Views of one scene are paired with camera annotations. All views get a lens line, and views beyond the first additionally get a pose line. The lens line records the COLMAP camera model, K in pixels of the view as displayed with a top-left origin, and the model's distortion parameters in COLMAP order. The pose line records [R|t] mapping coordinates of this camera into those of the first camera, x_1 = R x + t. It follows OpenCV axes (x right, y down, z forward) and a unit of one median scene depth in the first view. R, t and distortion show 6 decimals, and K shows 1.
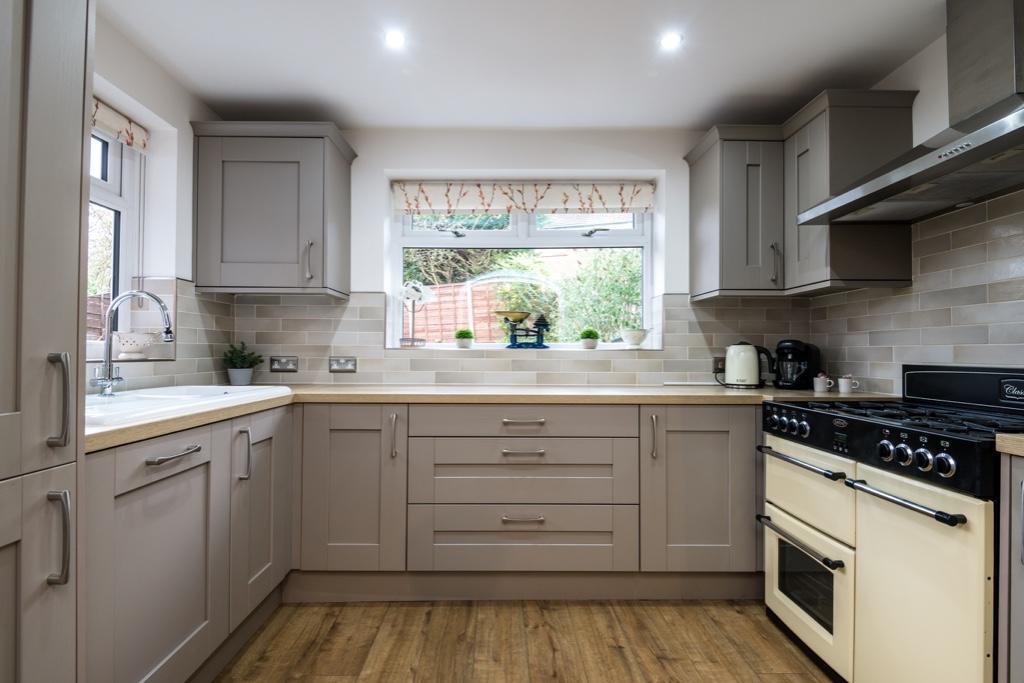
lens RADIAL K [[473.9, 0, 511.8], [0, 473.9, 344.4], [0, 0, 1]] dist [-0.001063, -0.000758]
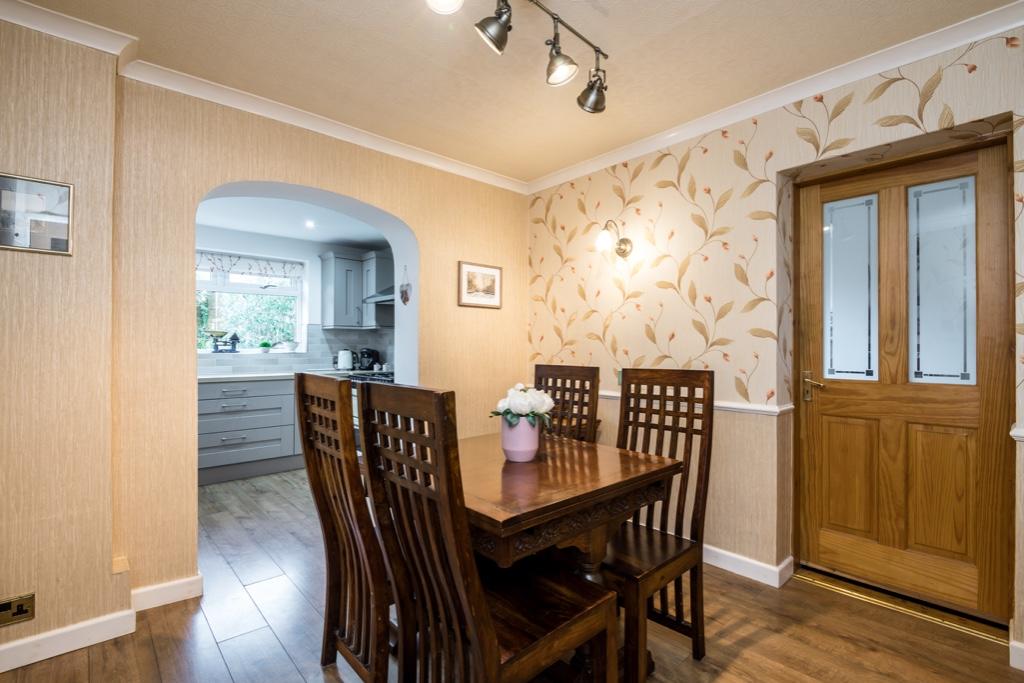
lens RADIAL K [[473.9, 0, 511.8], [0, 473.9, 344.4], [0, 0, 1]] dist [-0.001063, -0.000758]
pose [[0.762298, 0.001170, 0.647225, -0.298683], [-0.007877, 0.999941, 0.007470, -0.044329], [-0.647178, -0.010793, 0.762263, -1.023480]]
